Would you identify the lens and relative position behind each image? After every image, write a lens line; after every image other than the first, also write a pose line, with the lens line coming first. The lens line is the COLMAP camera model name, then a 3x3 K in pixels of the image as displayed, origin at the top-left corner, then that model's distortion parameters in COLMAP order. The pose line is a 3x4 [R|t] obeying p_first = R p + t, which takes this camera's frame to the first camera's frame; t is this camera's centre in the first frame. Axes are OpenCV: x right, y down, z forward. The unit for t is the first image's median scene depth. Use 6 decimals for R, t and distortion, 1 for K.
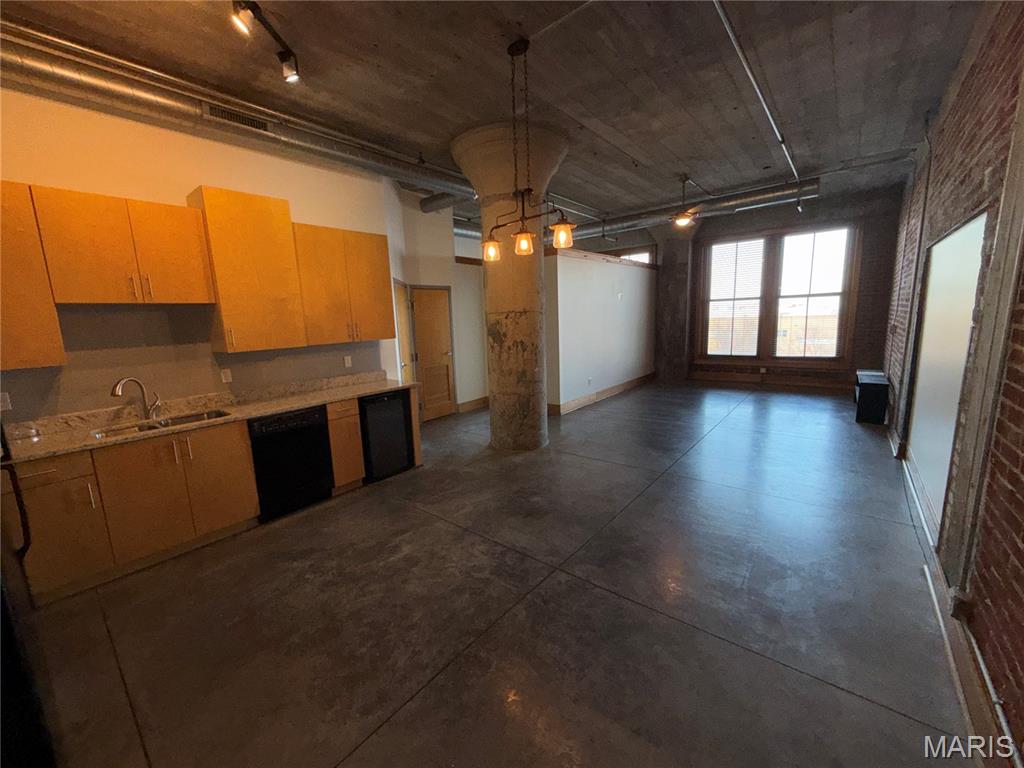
lens RADIAL K [[408.4, 0, 512.0], [0, 408.4, 384.0], [0, 0, 1]] dist [0.000624, 0.000021]
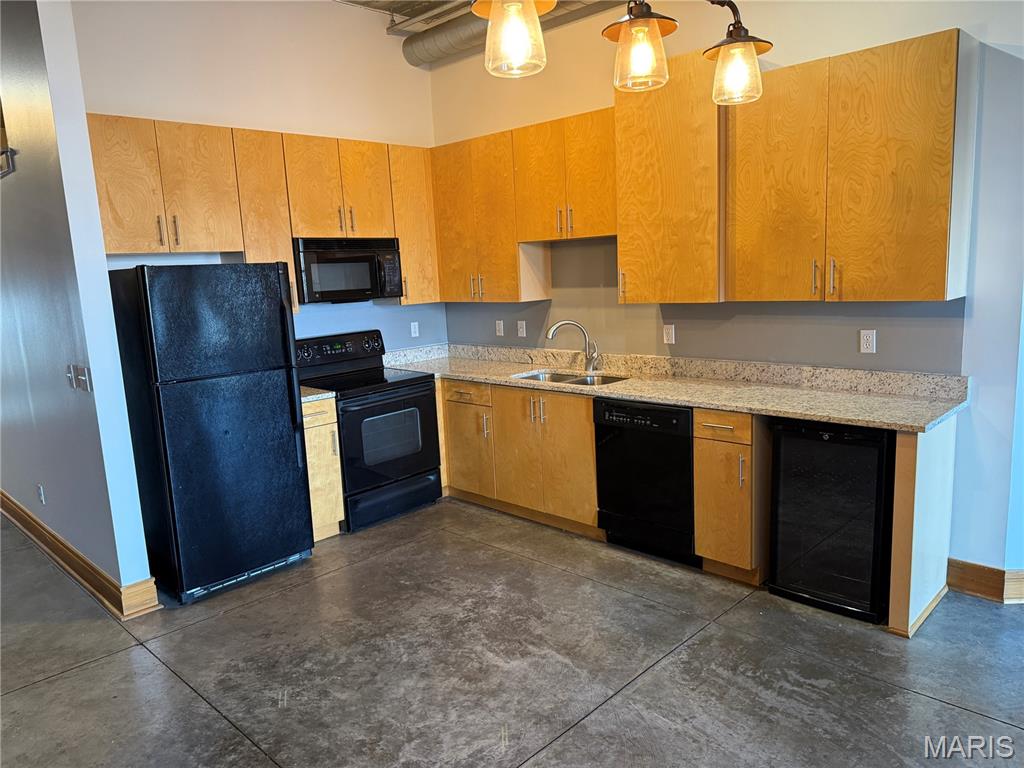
lens RADIAL K [[721.6, 0, 512.0], [0, 721.6, 384.0], [0, 0, 1]] dist [0.001157, -0.001376]
pose [[-0.091691, 0.204461, -0.974571, 0.659078], [-0.110829, 0.970518, 0.214038, -0.206727], [0.989601, 0.127636, -0.066328, 0.988526]]
